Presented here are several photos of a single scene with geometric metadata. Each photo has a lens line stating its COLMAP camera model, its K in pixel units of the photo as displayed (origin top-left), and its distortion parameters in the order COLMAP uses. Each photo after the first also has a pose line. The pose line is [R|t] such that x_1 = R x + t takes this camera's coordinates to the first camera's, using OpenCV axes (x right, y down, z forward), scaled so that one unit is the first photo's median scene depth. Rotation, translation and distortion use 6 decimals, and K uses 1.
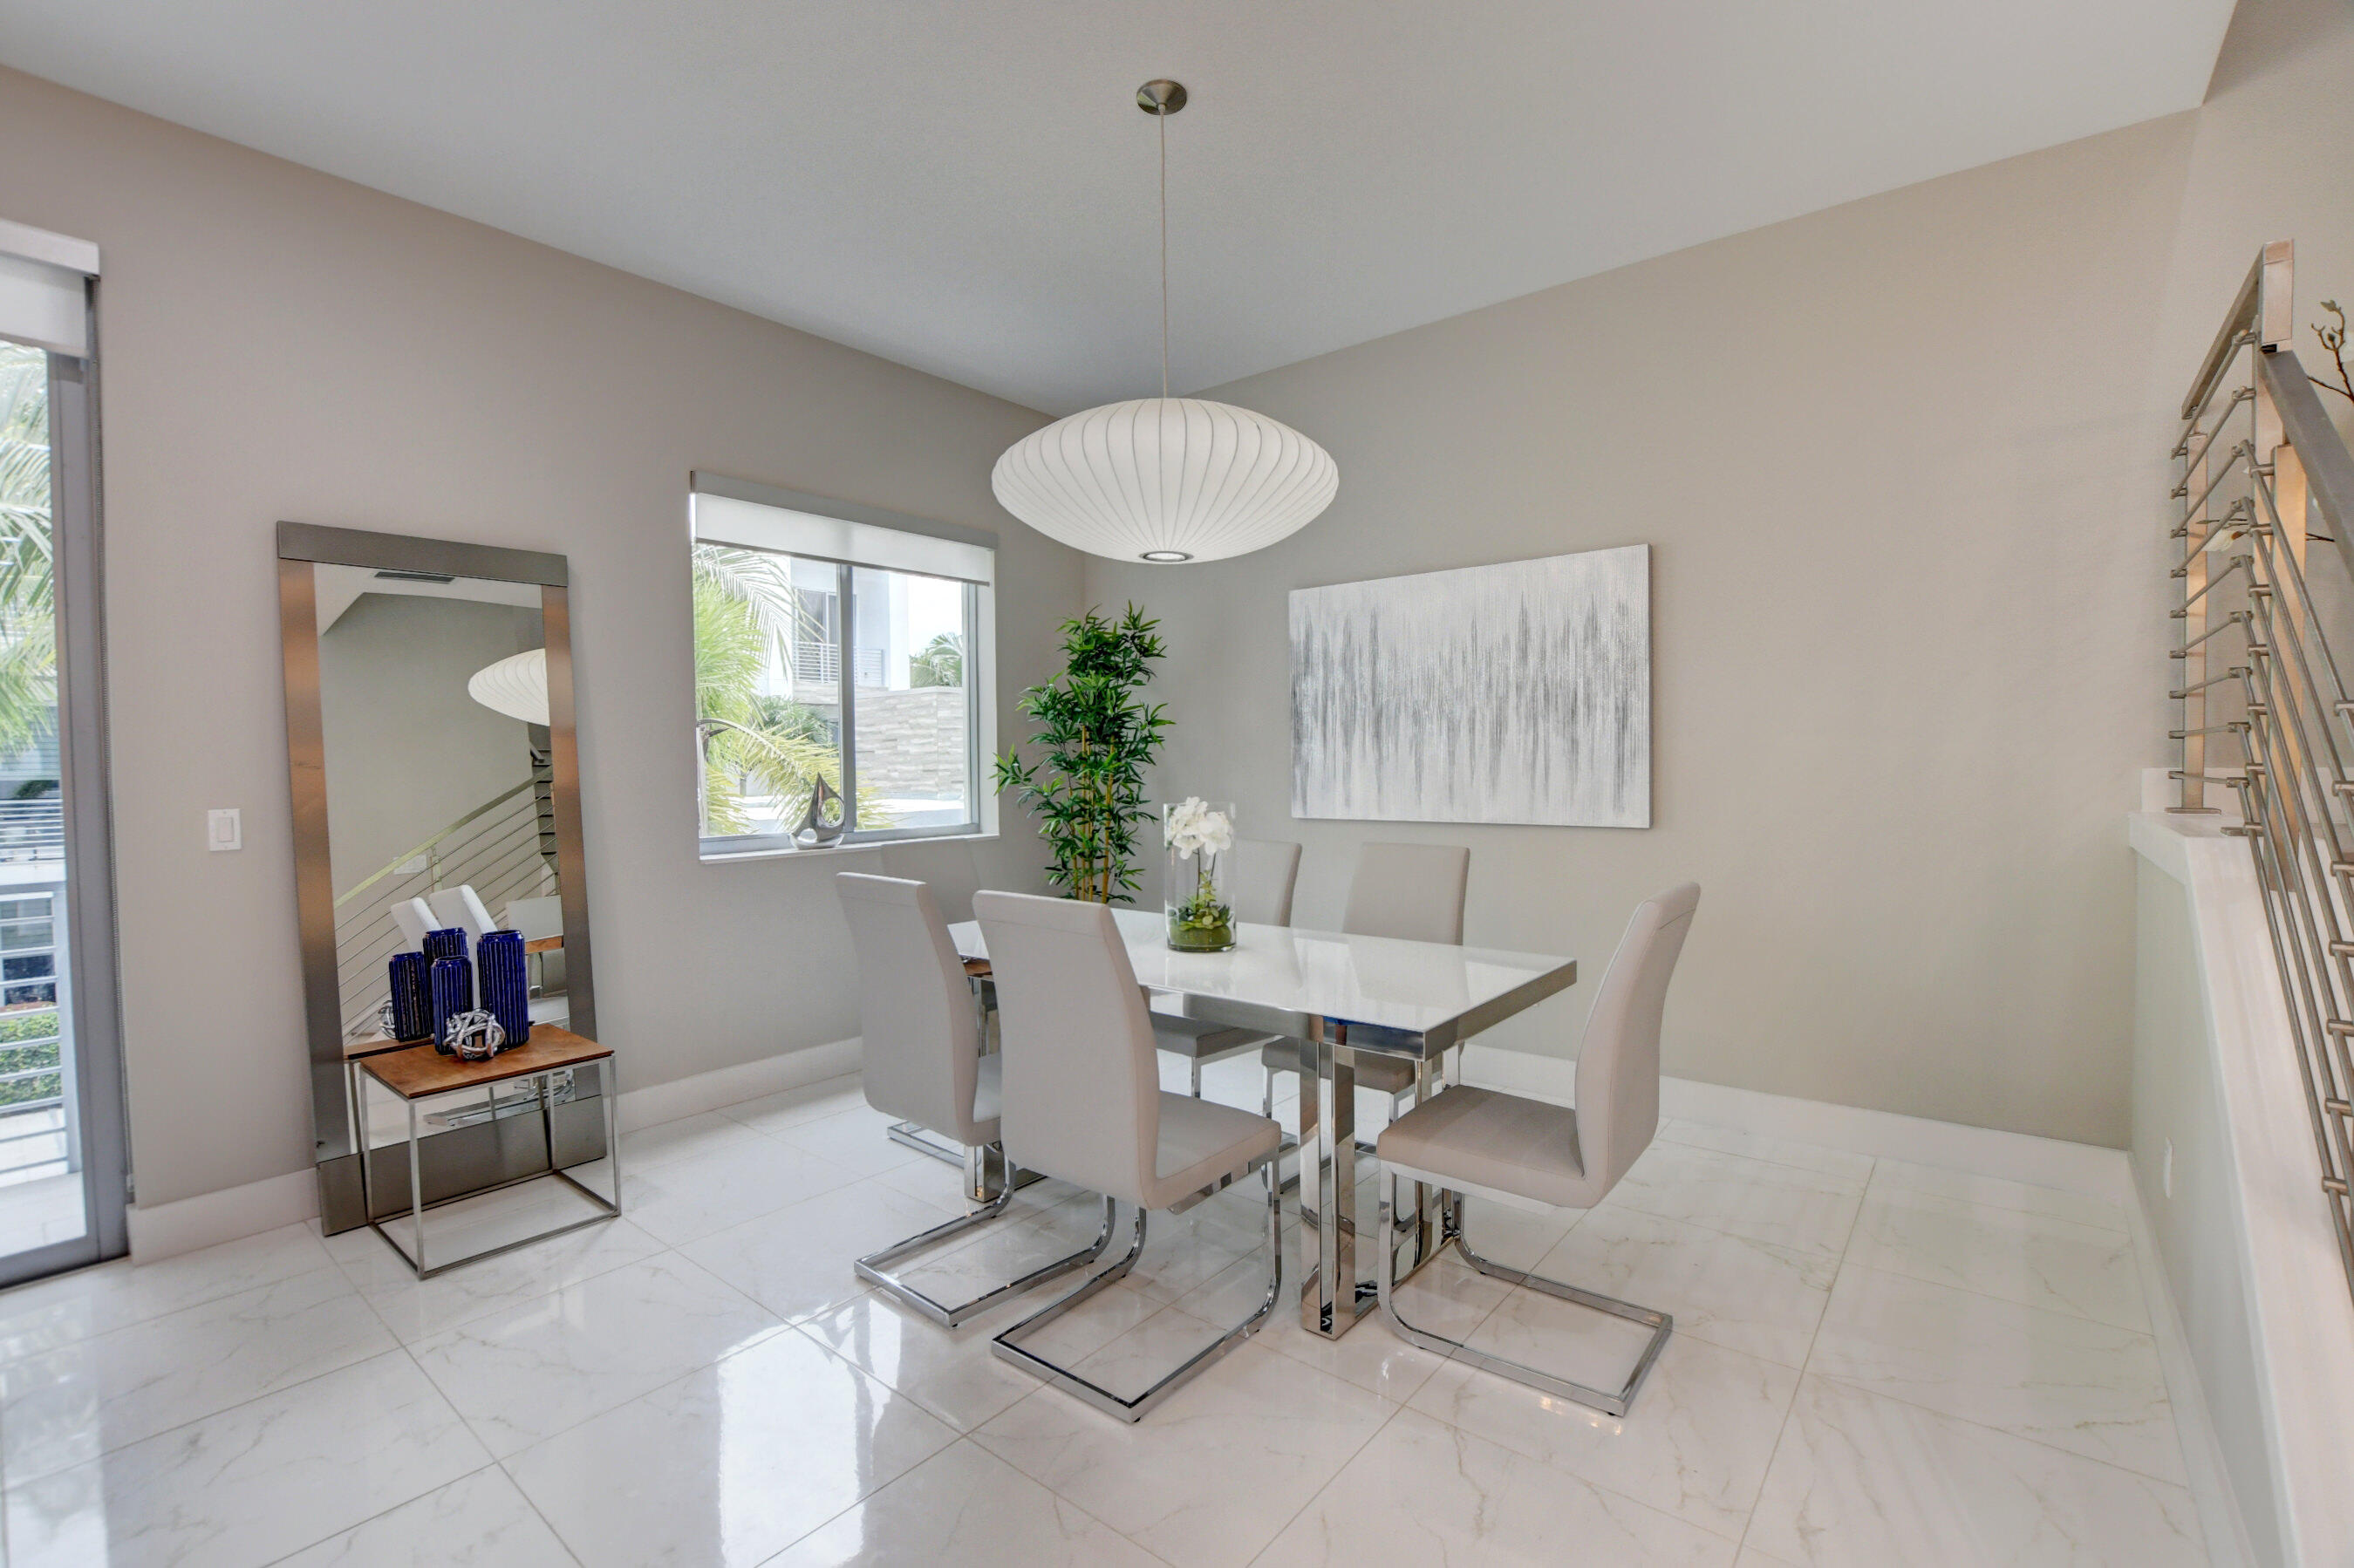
lens RADIAL K [[1035.2, 0, 1177.7], [0, 1035.2, 790.1], [0, 0, 1]] dist [-0.031604, 0.003689]
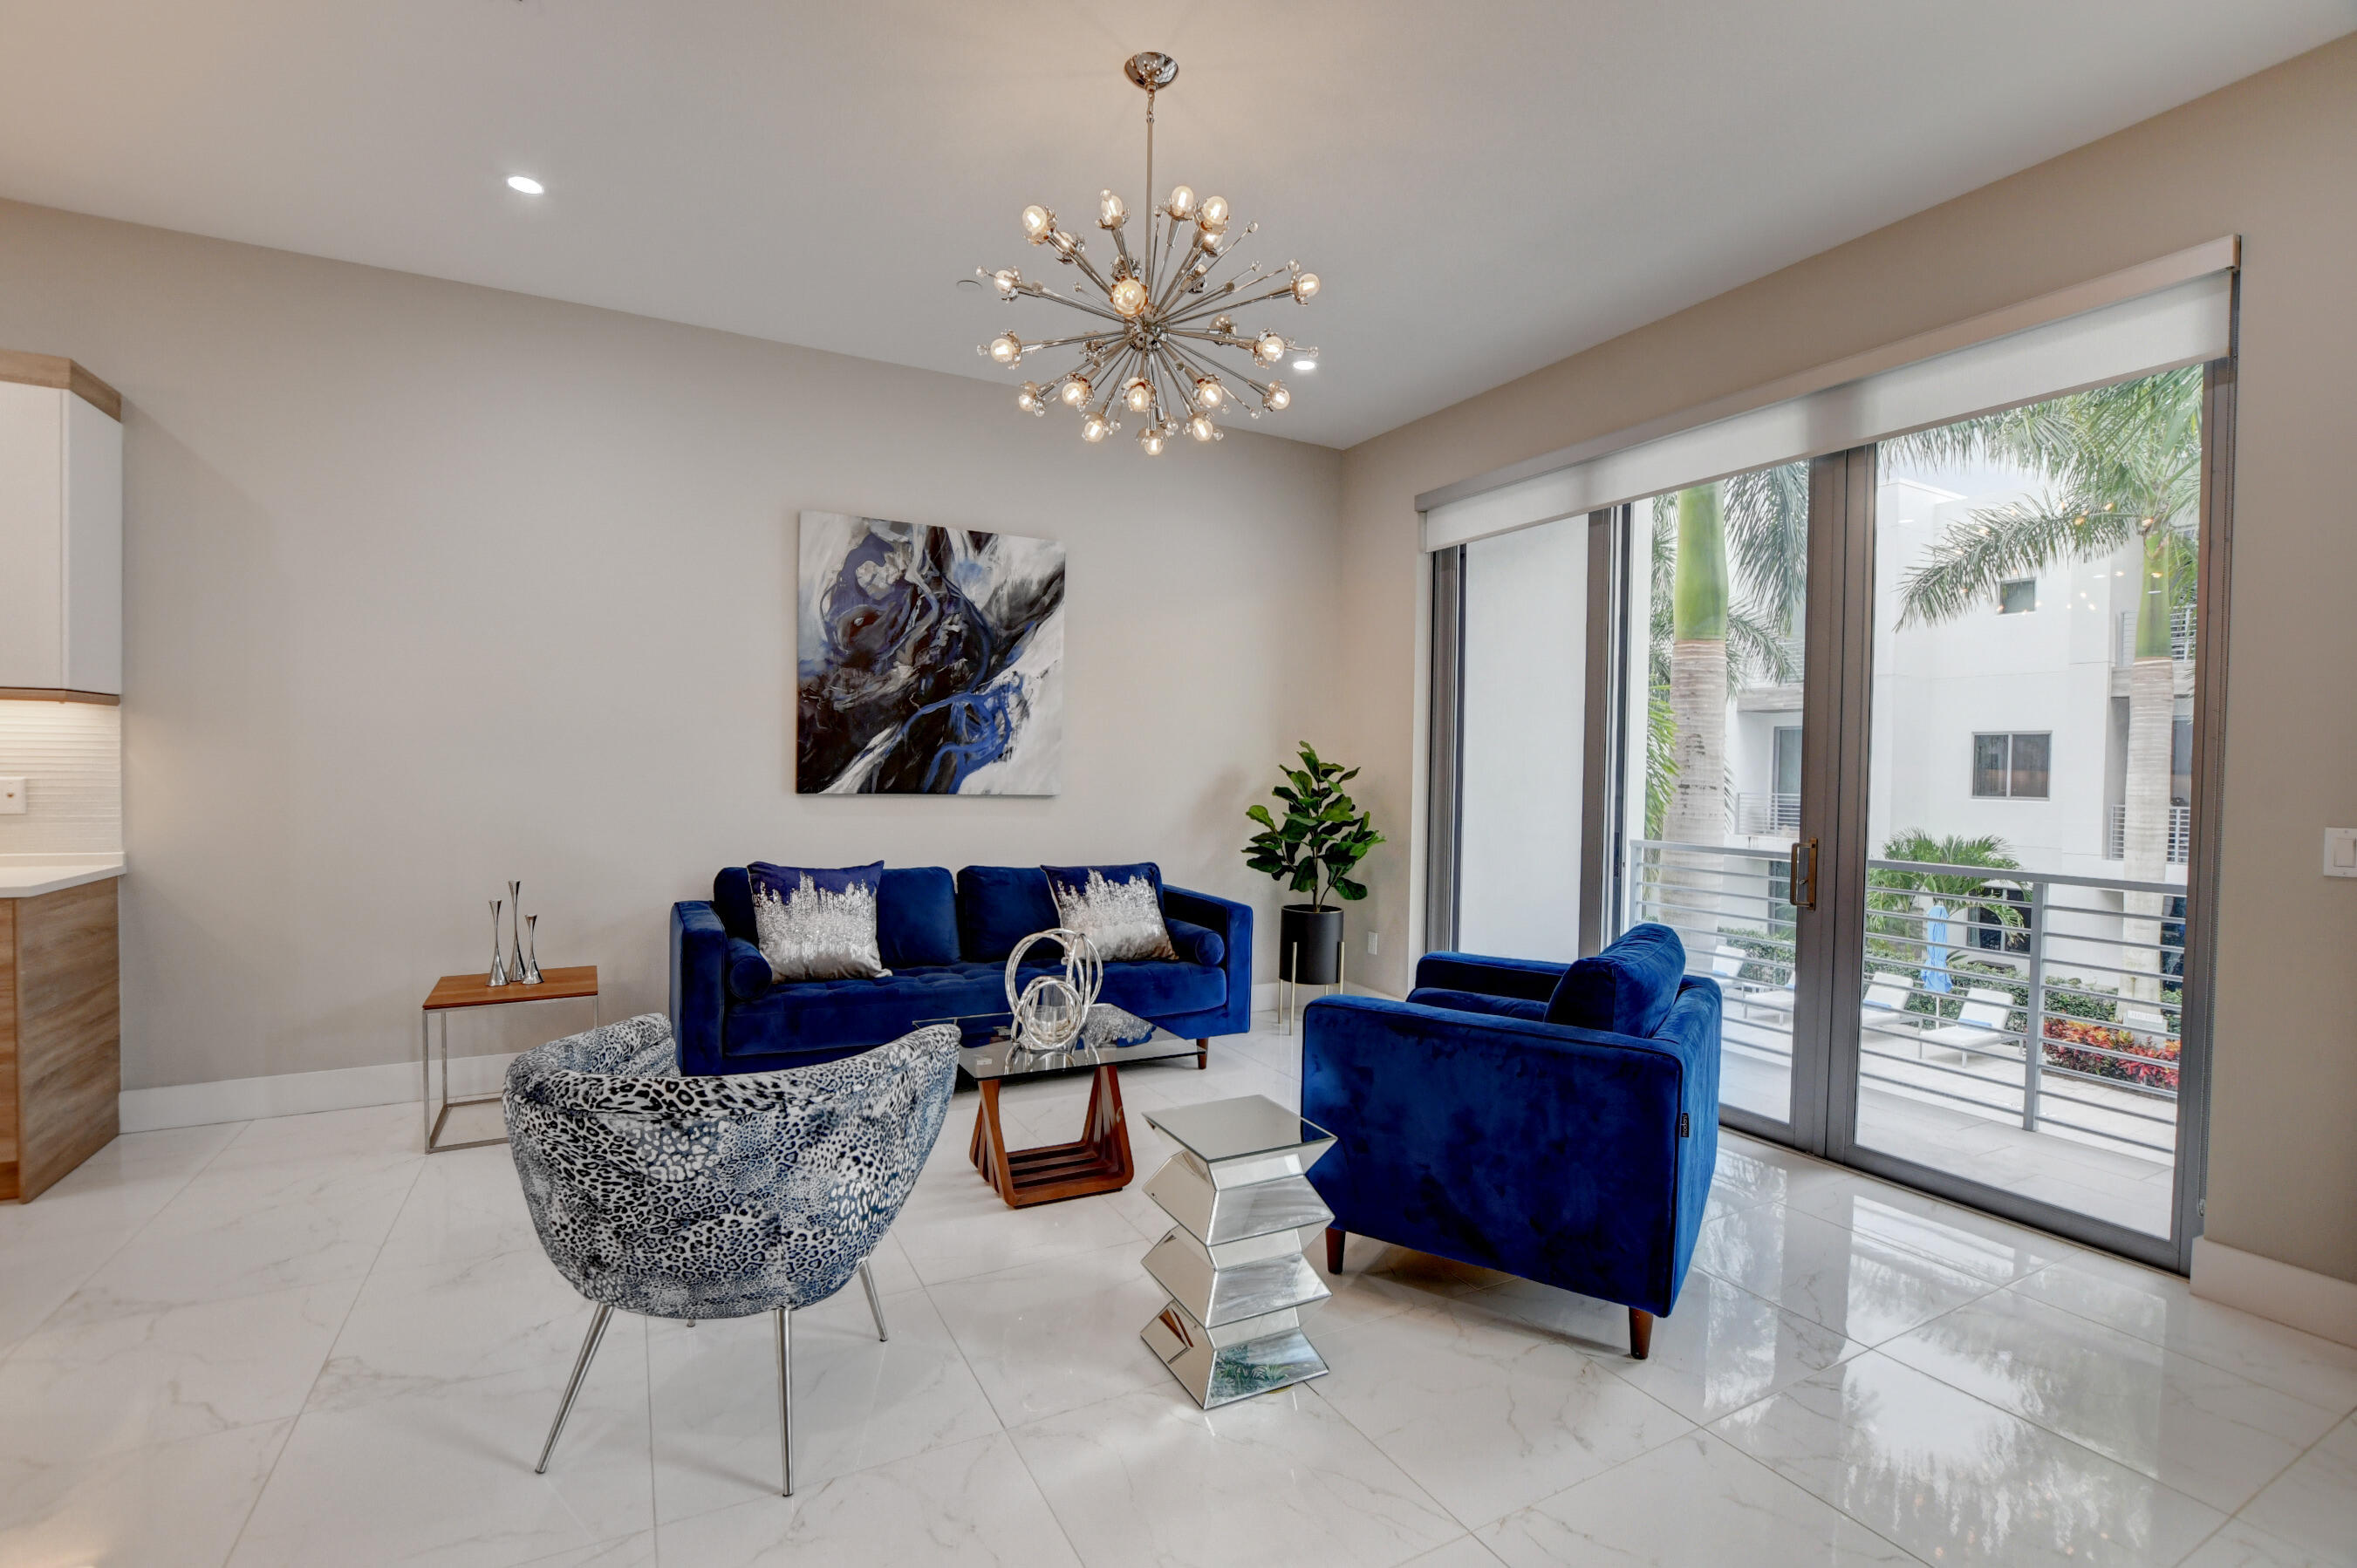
lens RADIAL K [[1036.5, 0, 1174.3], [0, 1036.5, 793.1], [0, 0, 1]] dist [-0.031604, 0.003689]
pose [[-0.389241, 0.029718, -0.920656, 0.141139], [-0.040696, 0.997949, 0.049419, -0.008395], [0.920236, 0.056703, -0.387234, 0.293446]]
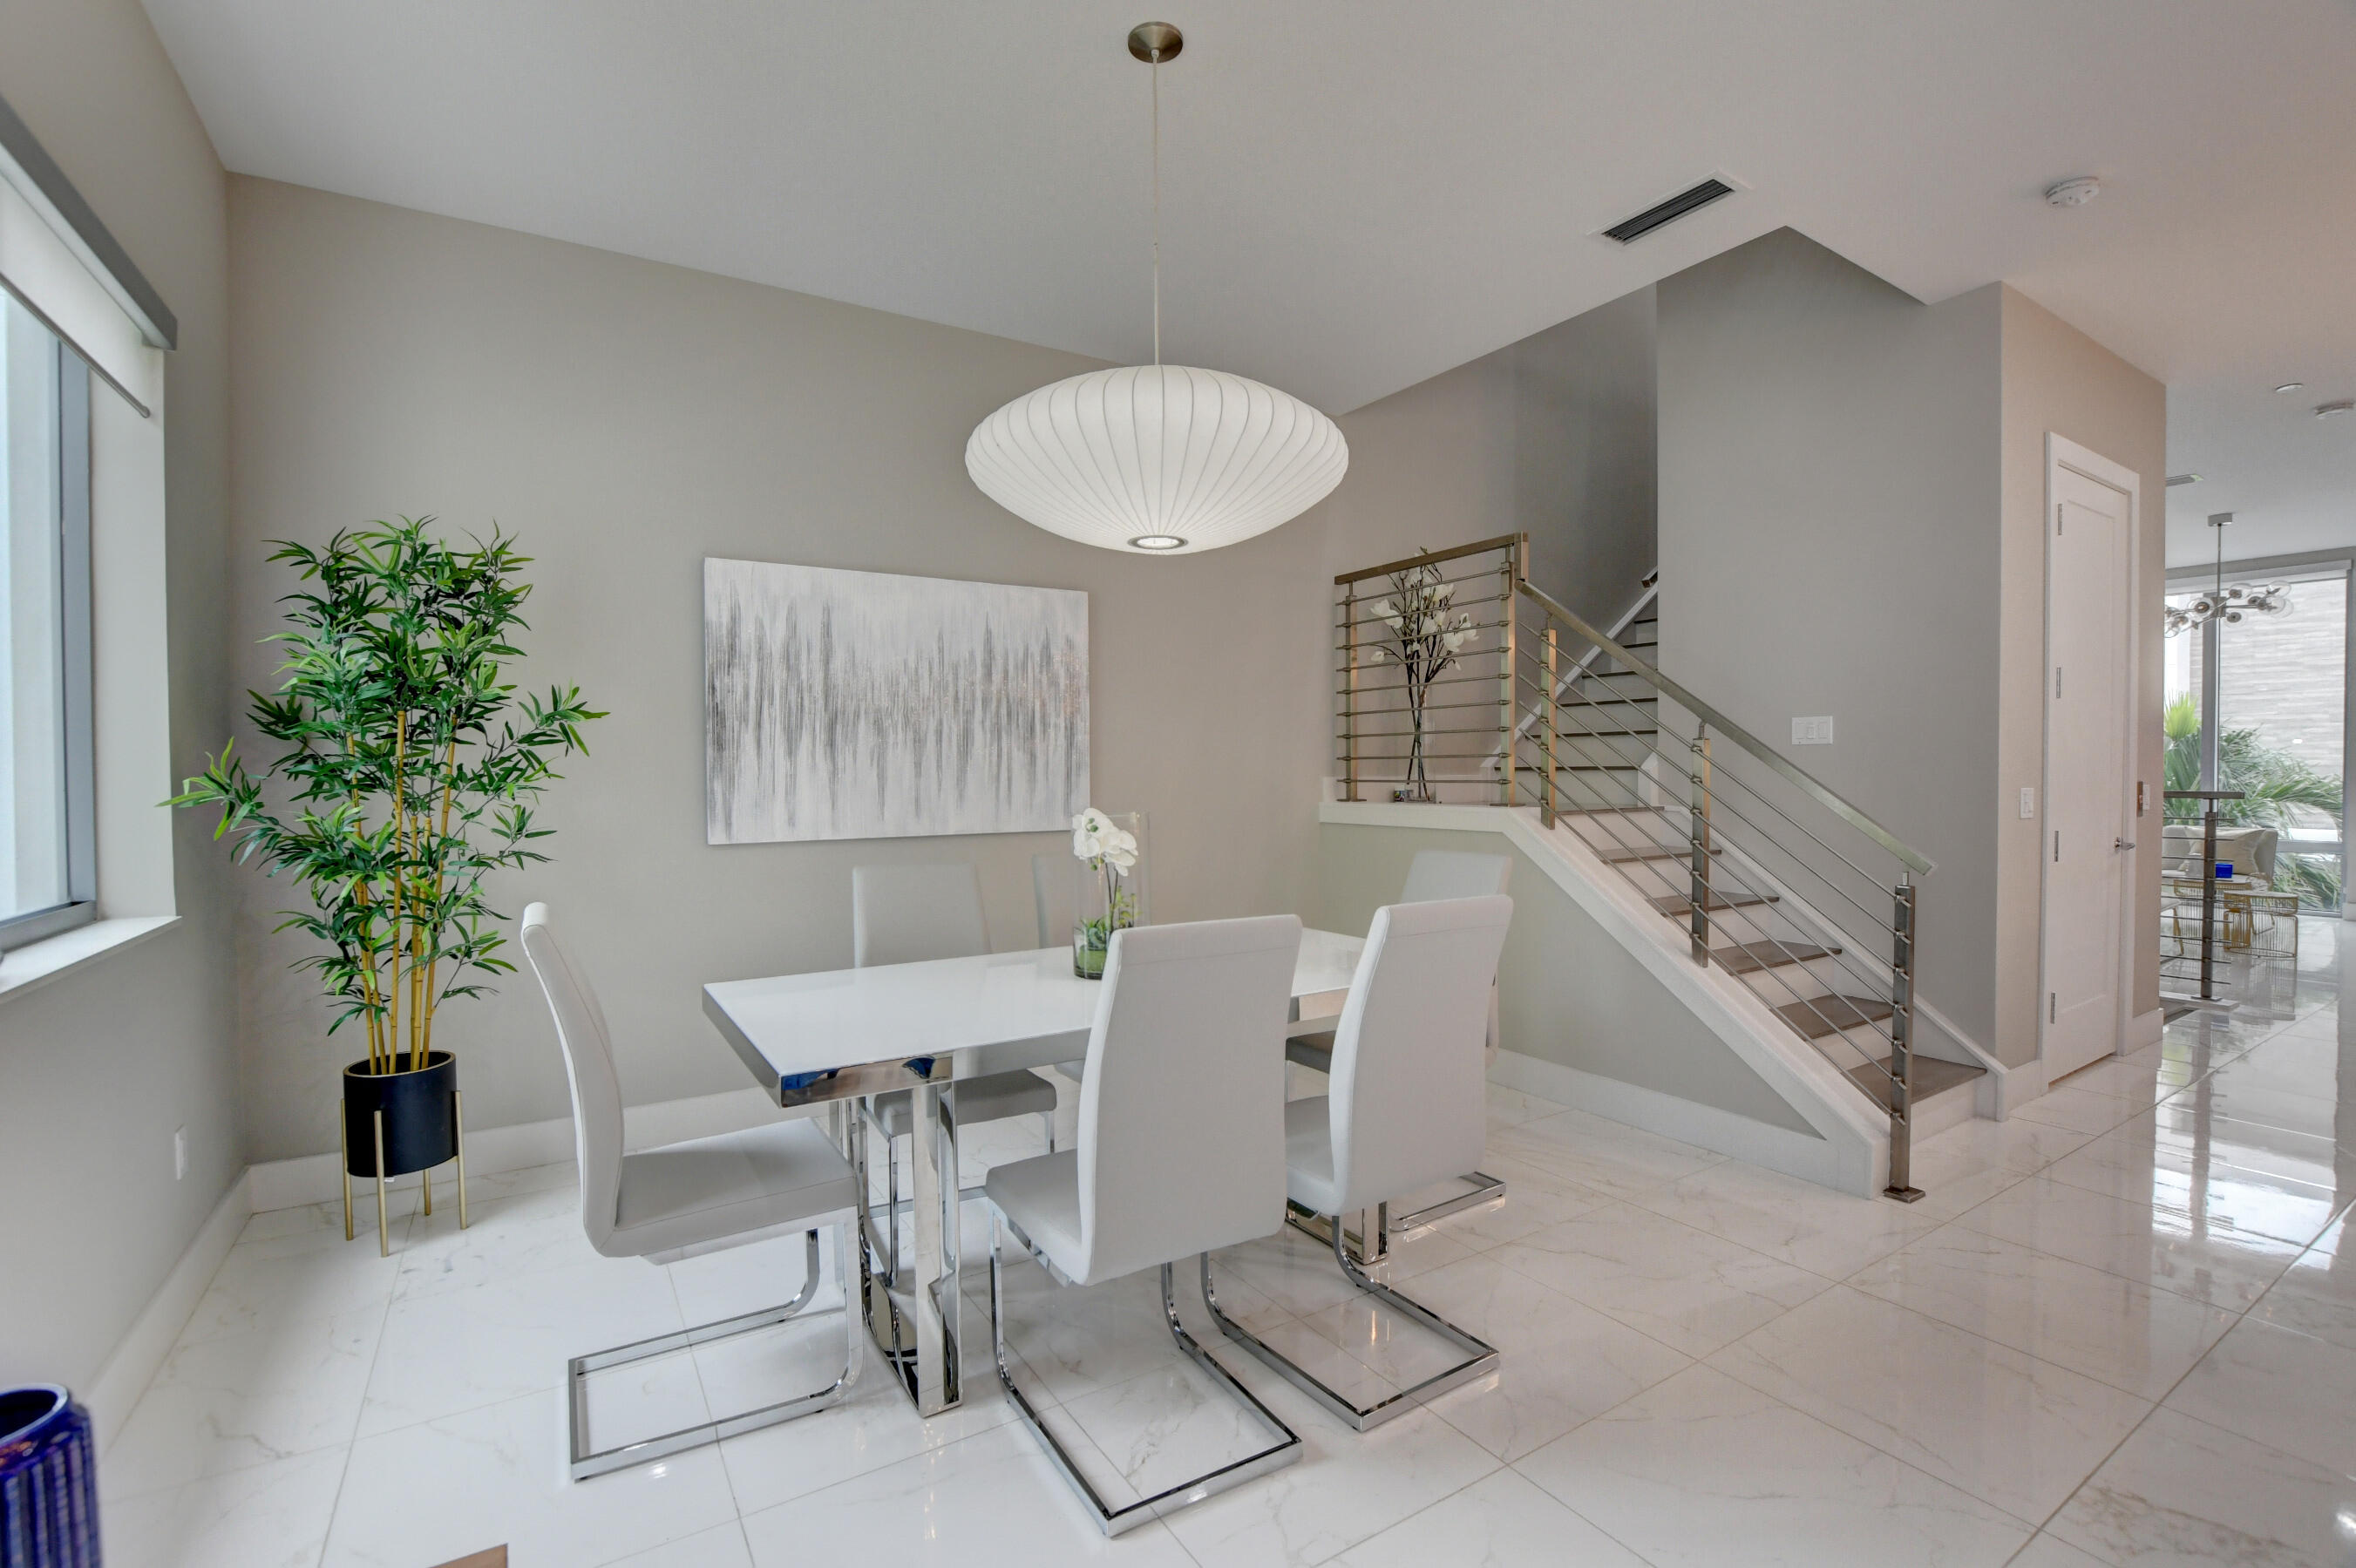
lens RADIAL K [[1036.1, 0, 1167.9], [0, 1036.1, 779.5], [0, 0, 1]] dist [-0.031604, 0.003689]
pose [[0.324234, -0.004531, 0.945966, -0.592556], [0.026456, 0.999641, -0.004280, -0.011451], [-0.945607, 0.026415, 0.324237, 0.469538]]
